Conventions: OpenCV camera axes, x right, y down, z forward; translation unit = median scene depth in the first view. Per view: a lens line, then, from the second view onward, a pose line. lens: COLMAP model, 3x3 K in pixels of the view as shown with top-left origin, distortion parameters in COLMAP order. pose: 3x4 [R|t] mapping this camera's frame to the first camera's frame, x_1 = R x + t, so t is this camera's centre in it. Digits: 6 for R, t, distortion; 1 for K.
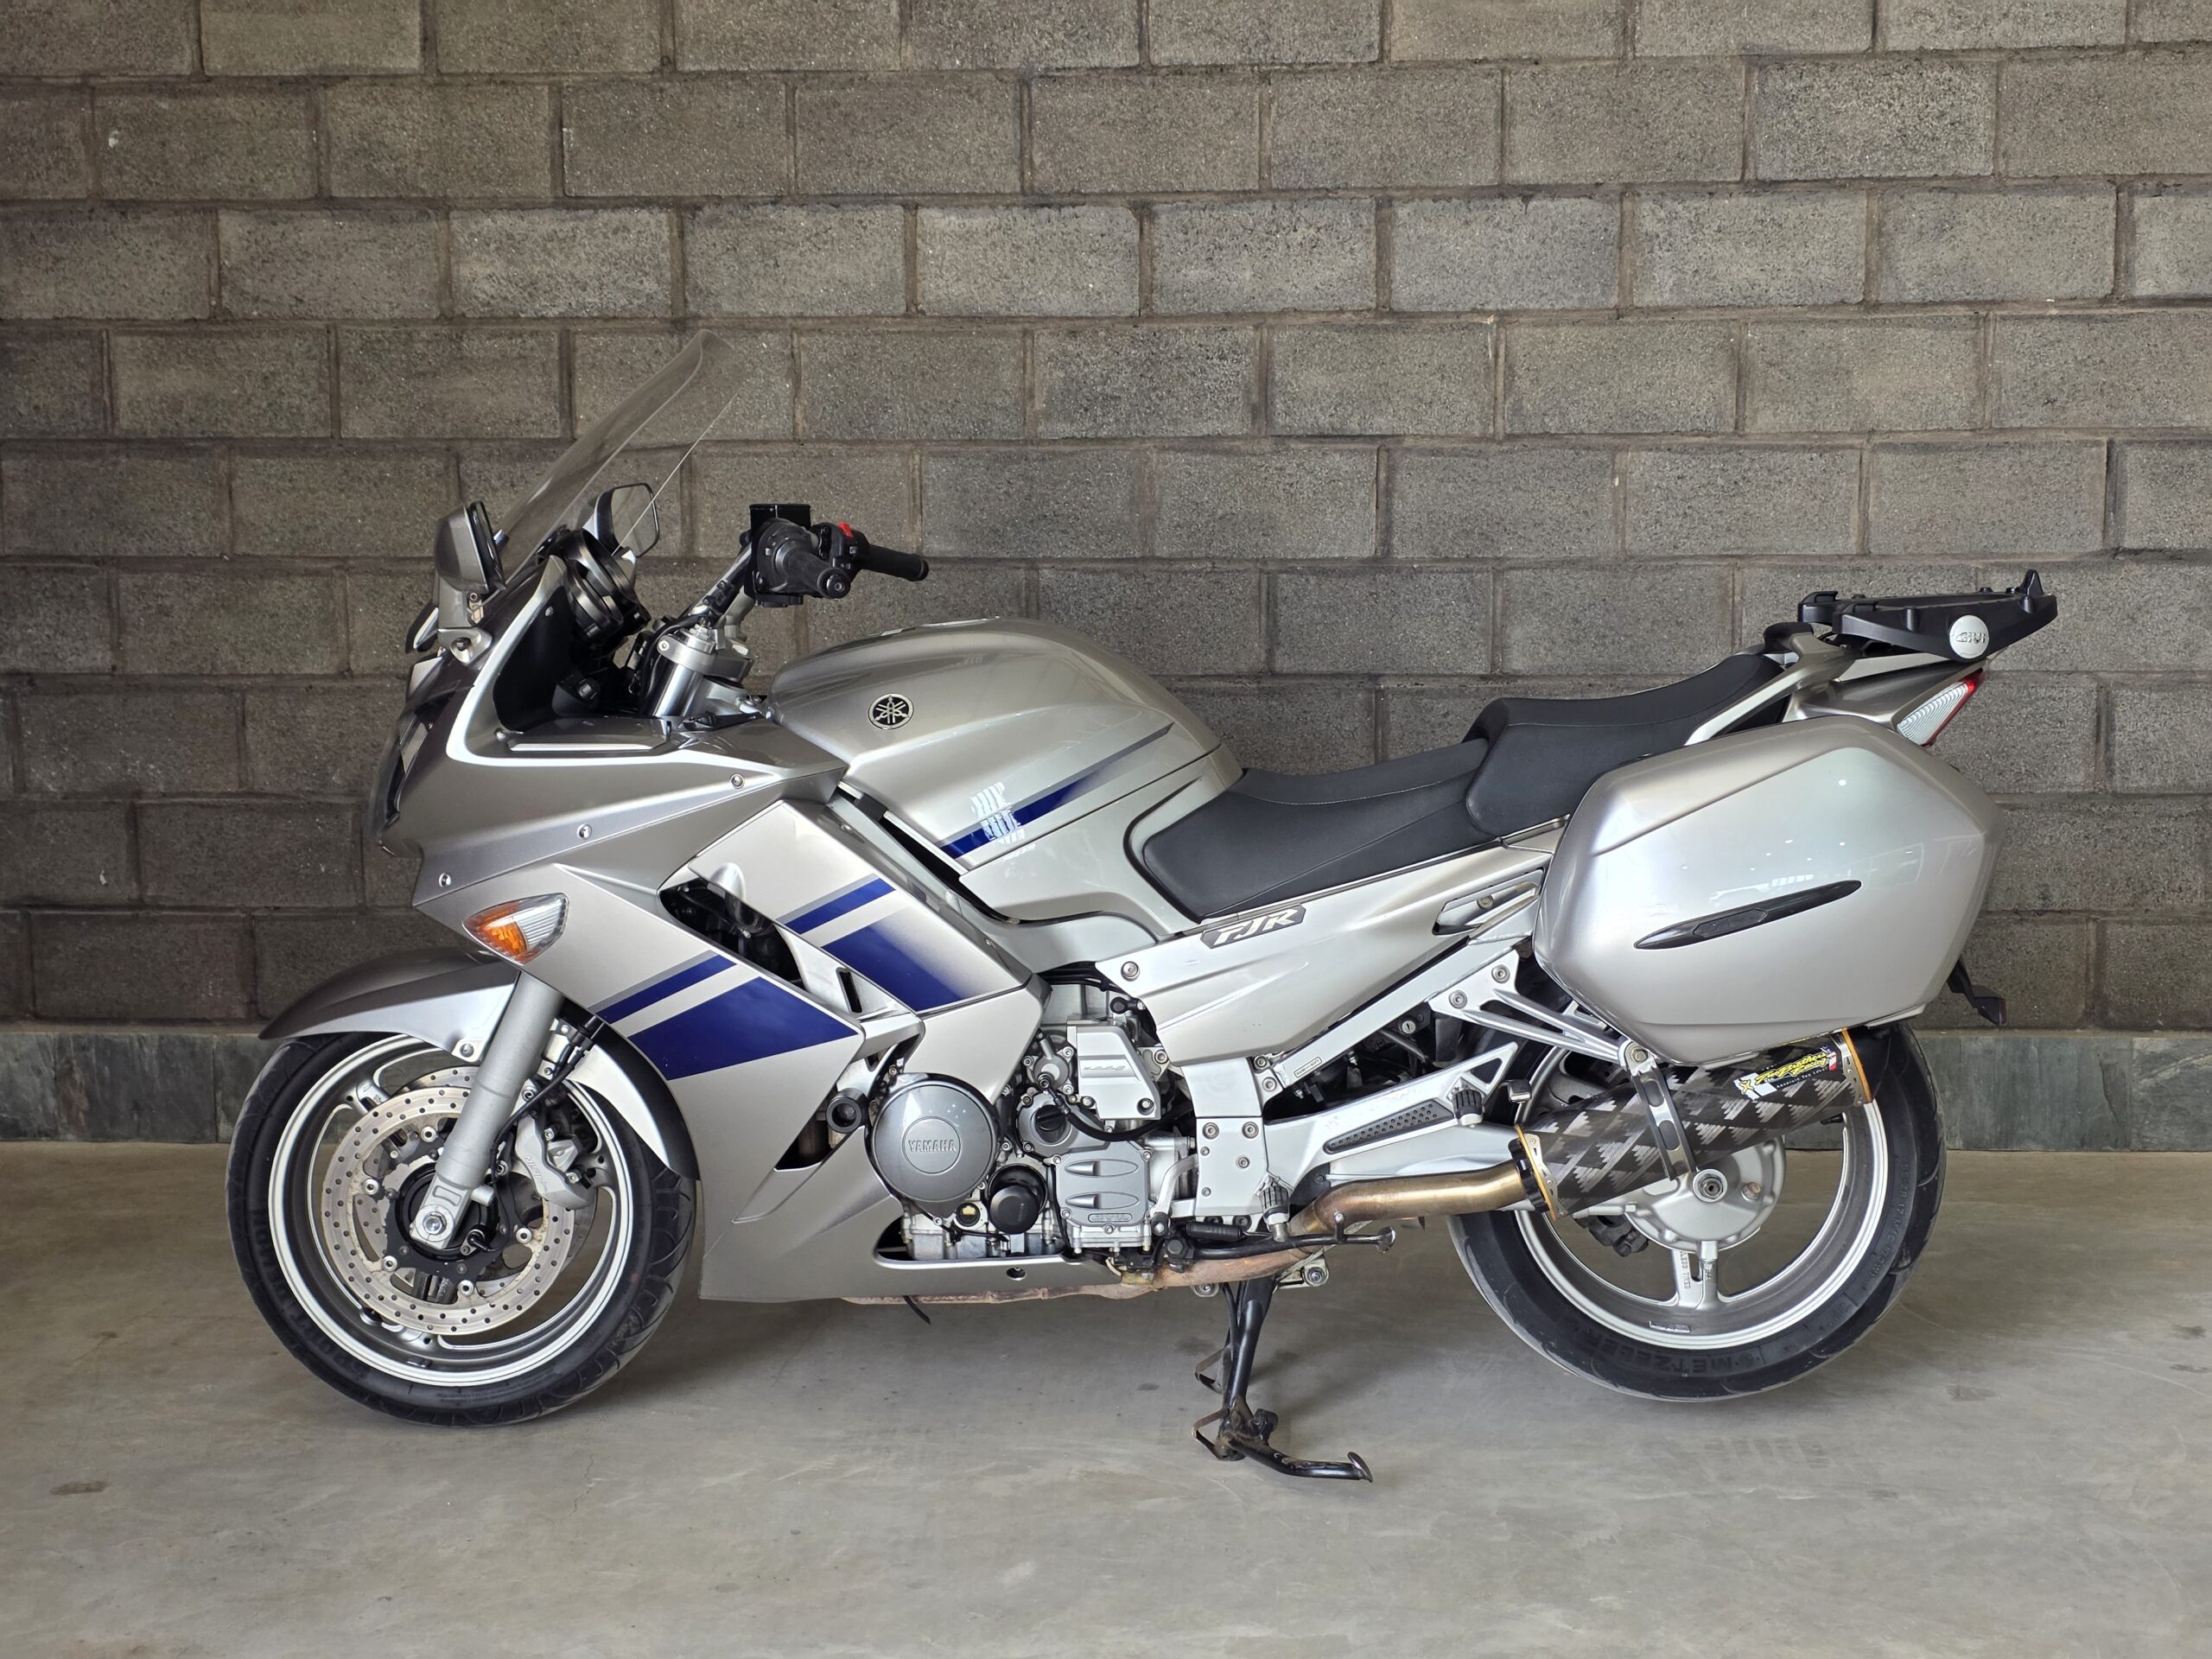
lens RADIAL K [[2948.0, 0, 1118.9], [0, 2948.0, 841.8], [0, 0, 1]] dist [0.079960, 0.000000]
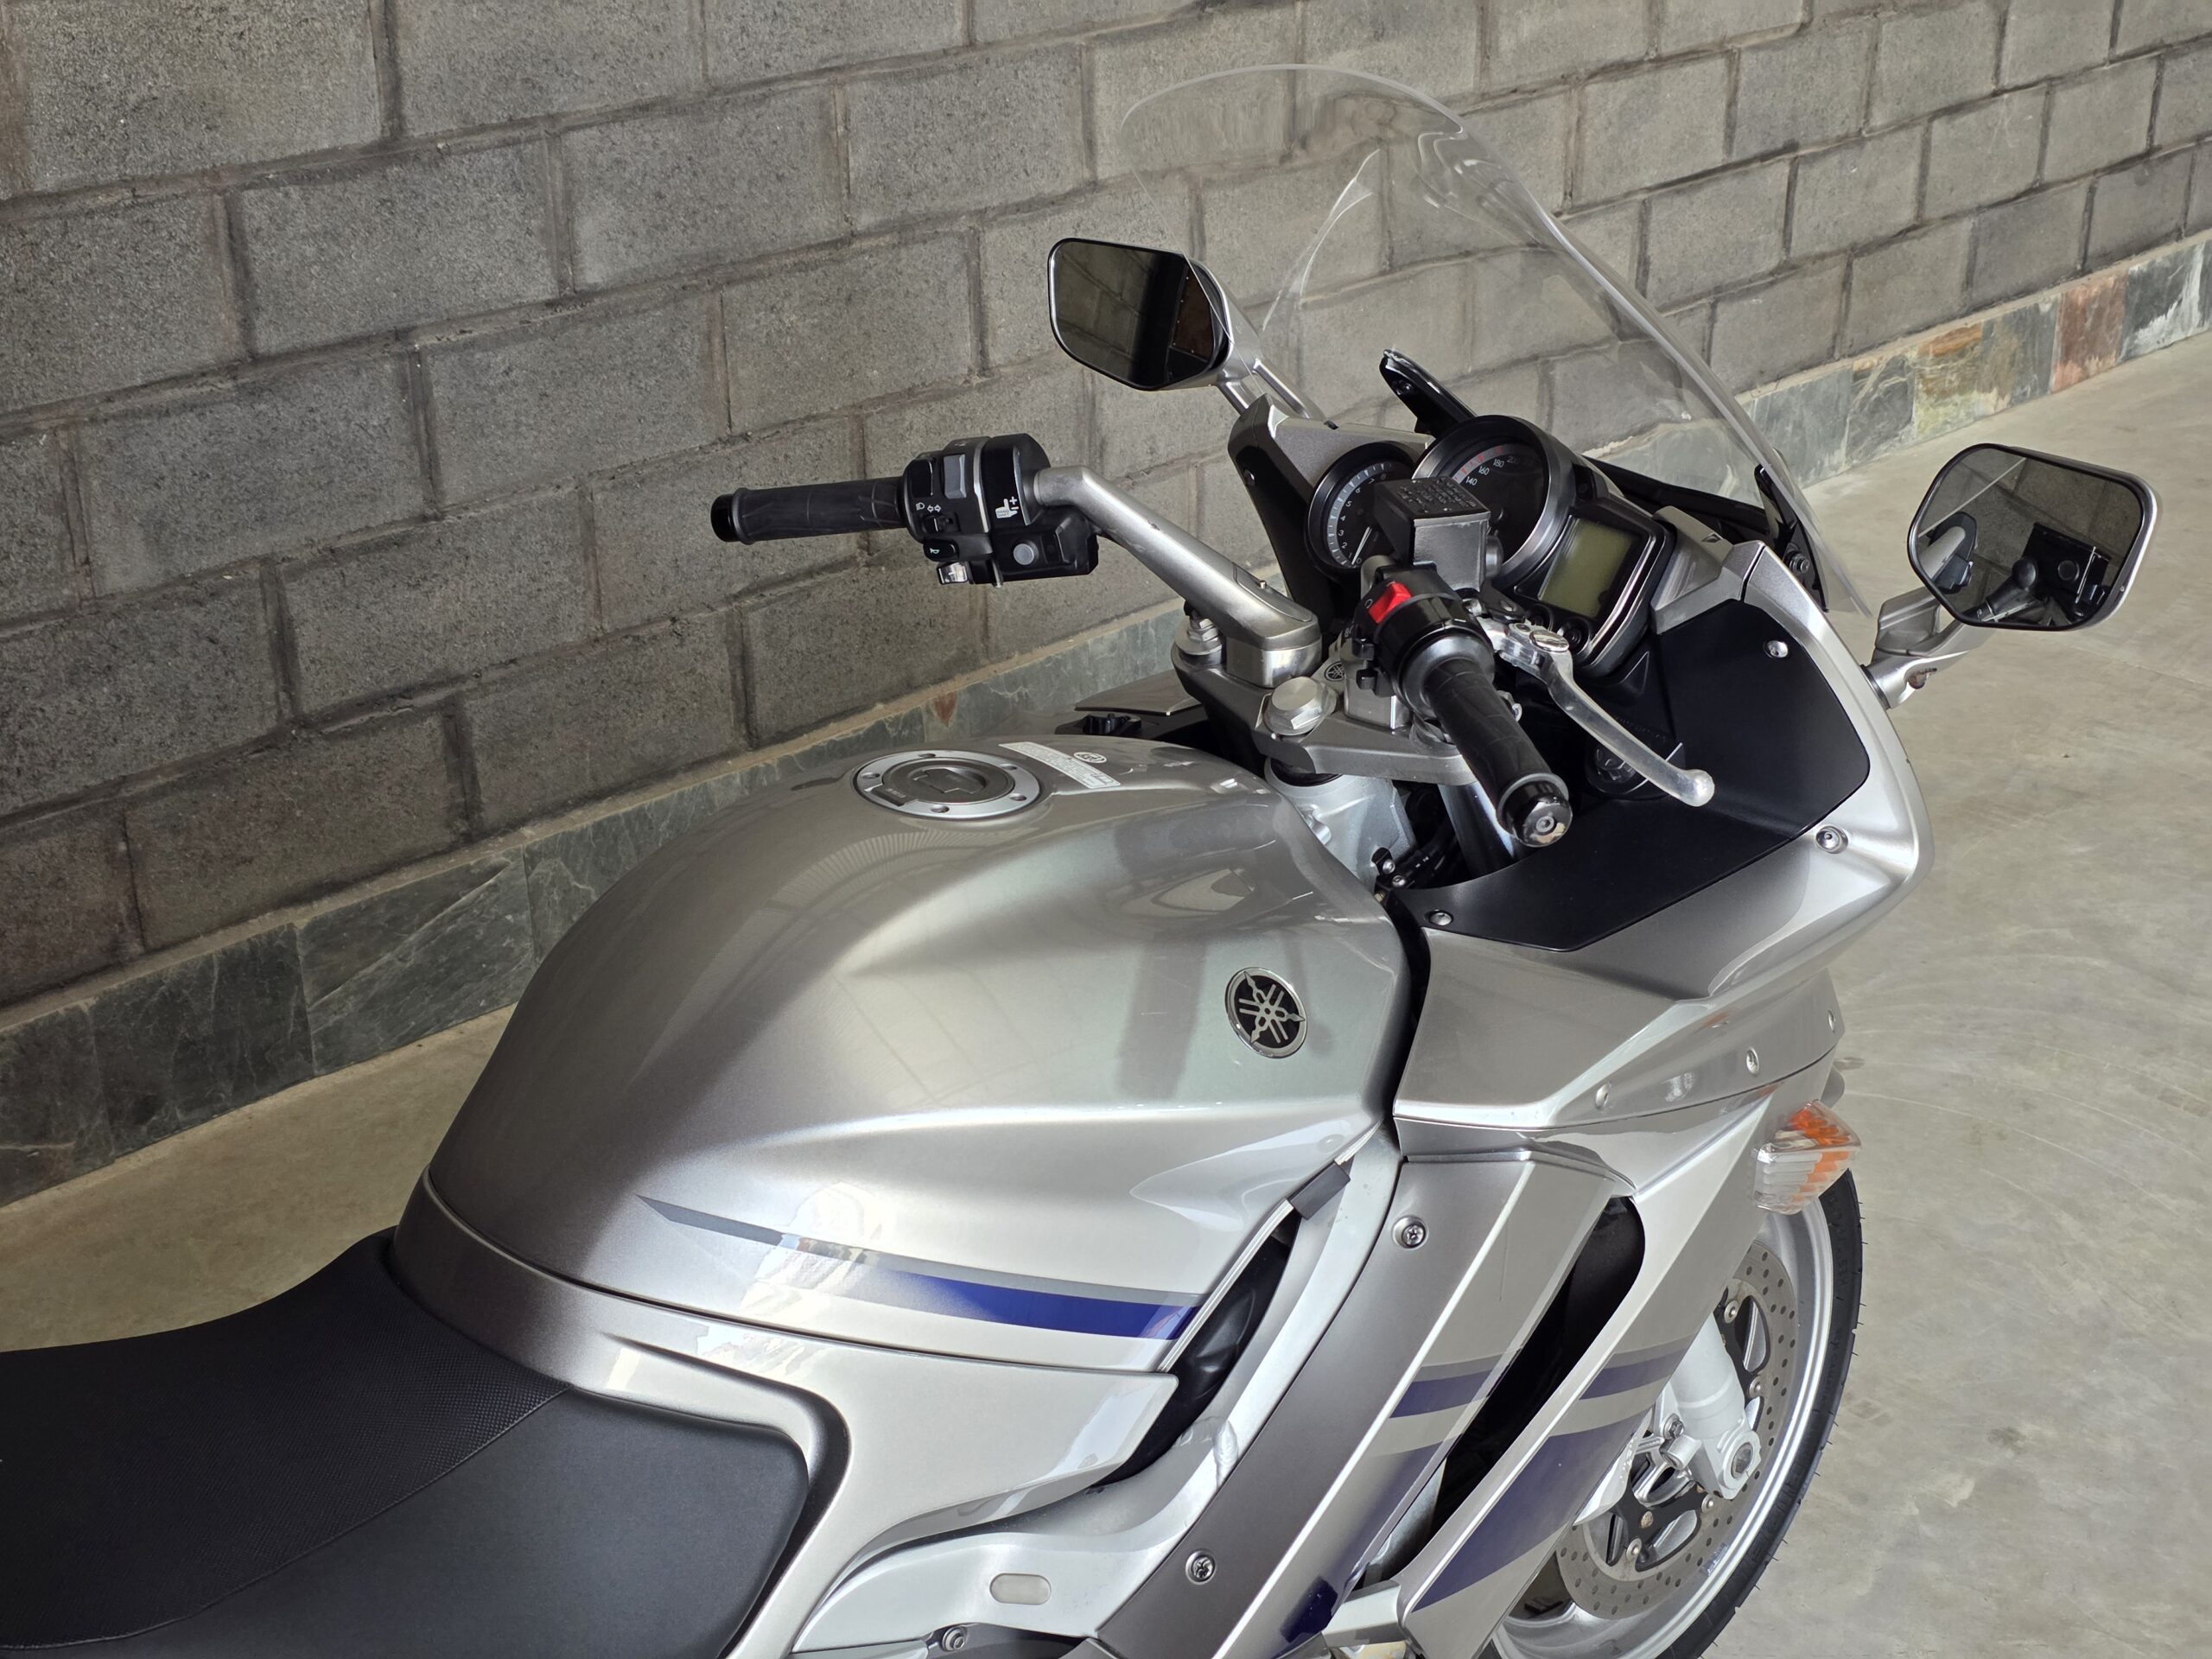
lens RADIAL K [[2948.0, 0, 1129.2], [0, 2948.0, 817.4], [0, 0, 1]] dist [0.079960, 0.000000]
pose [[0.669912, -0.306189, 0.676363, -0.269201], [0.095524, 0.938974, 0.330460, -0.154327], [-0.736270, -0.156770, 0.658278, 0.462091]]
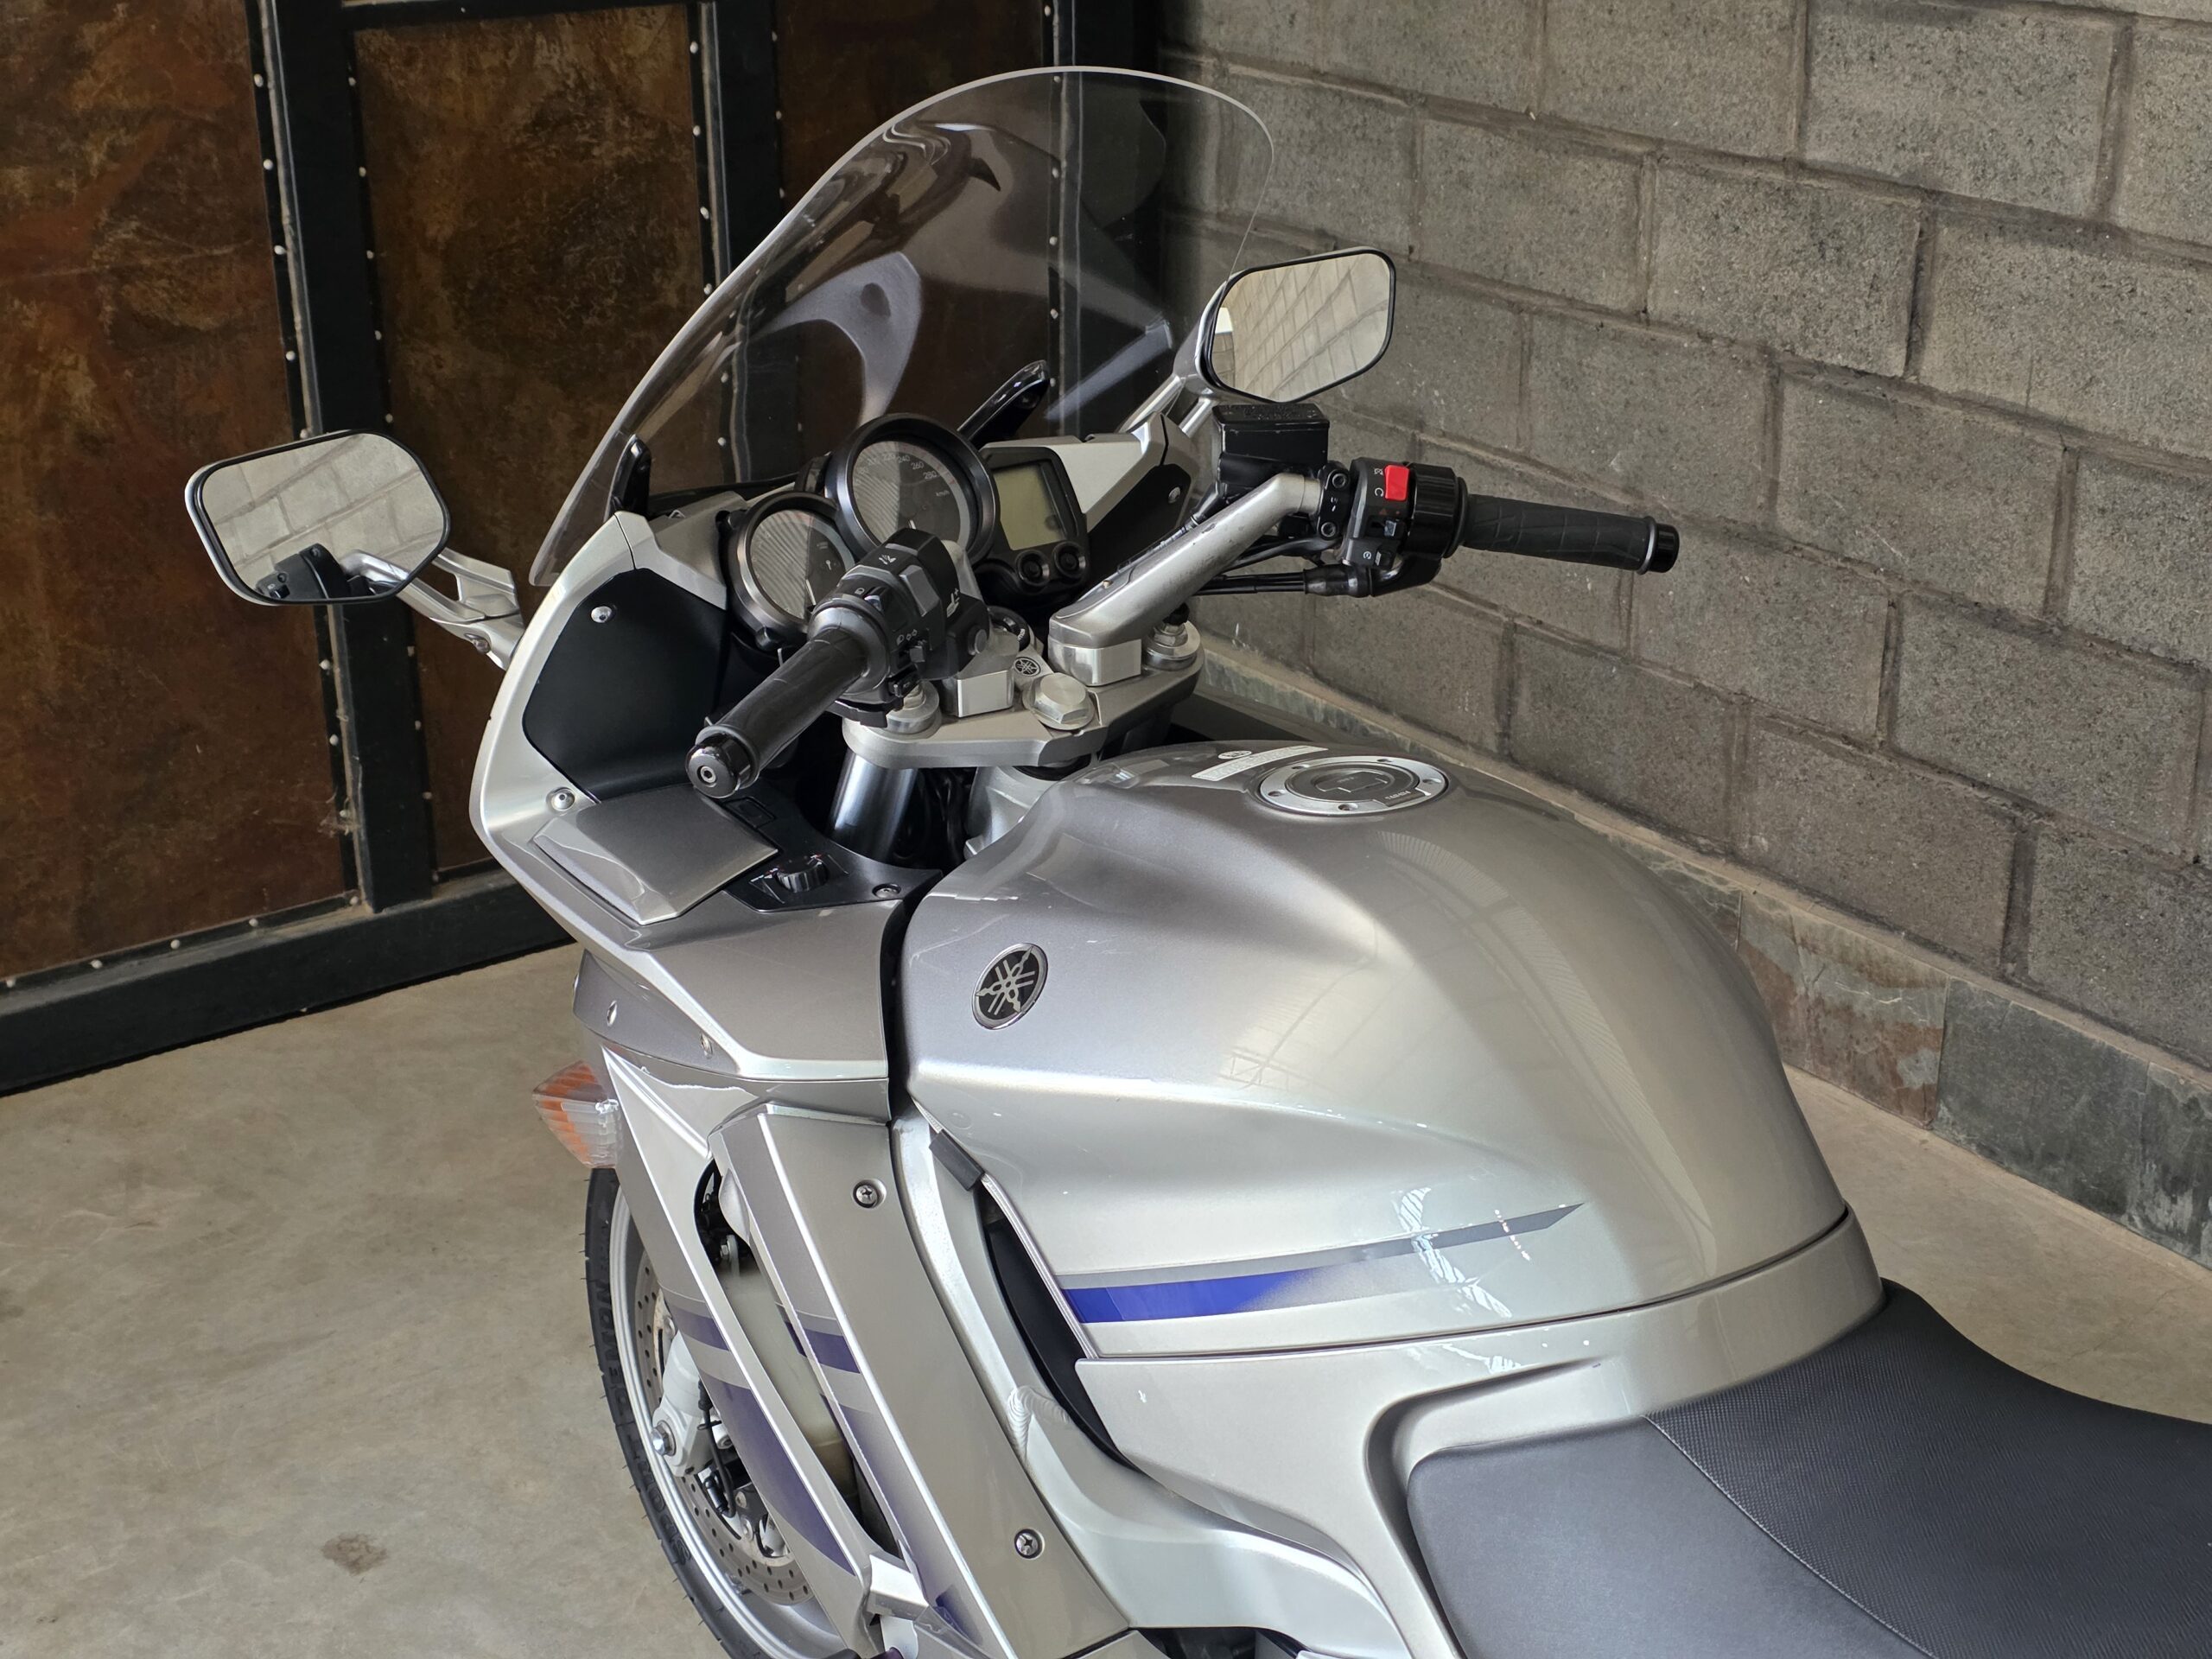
lens RADIAL K [[2948.0, 0, 1115.6], [0, 2948.0, 794.5], [0, 0, 1]] dist [0.079960, 0.000000]
pose [[0.633996, 0.296923, -0.714063, 0.178280], [-0.102170, 0.947420, 0.303245, -0.149349], [0.766558, -0.119300, 0.630997, 0.491646]]
